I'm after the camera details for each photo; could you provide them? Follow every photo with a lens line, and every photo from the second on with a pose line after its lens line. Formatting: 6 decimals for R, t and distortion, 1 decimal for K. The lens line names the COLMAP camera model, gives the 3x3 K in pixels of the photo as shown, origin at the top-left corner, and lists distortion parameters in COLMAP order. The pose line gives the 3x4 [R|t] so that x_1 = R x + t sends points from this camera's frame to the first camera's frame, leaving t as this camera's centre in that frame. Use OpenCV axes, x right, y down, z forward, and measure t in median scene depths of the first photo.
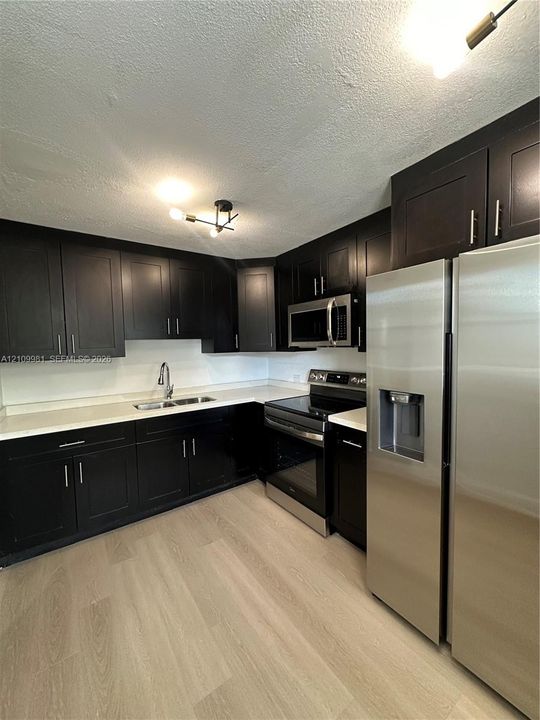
lens RADIAL K [[290.3, 0, 270.0], [0, 290.3, 360.0], [0, 0, 1]] dist [-0.004929, 0.000397]
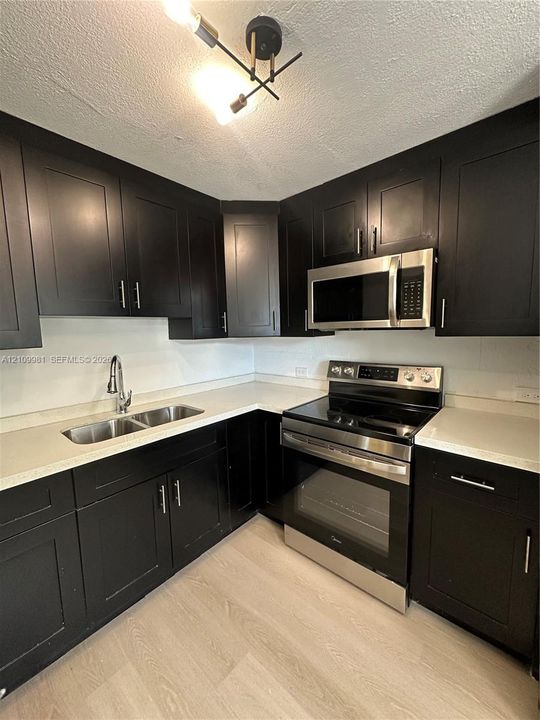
lens RADIAL K [[290.3, 0, 270.0], [0, 290.3, 360.0], [0, 0, 1]] dist [-0.004929, 0.000397]
pose [[0.973985, -0.023109, 0.225433, -0.186115], [0.012415, 0.998734, 0.048739, -0.007655], [-0.226274, -0.044673, 0.973039, 0.337604]]
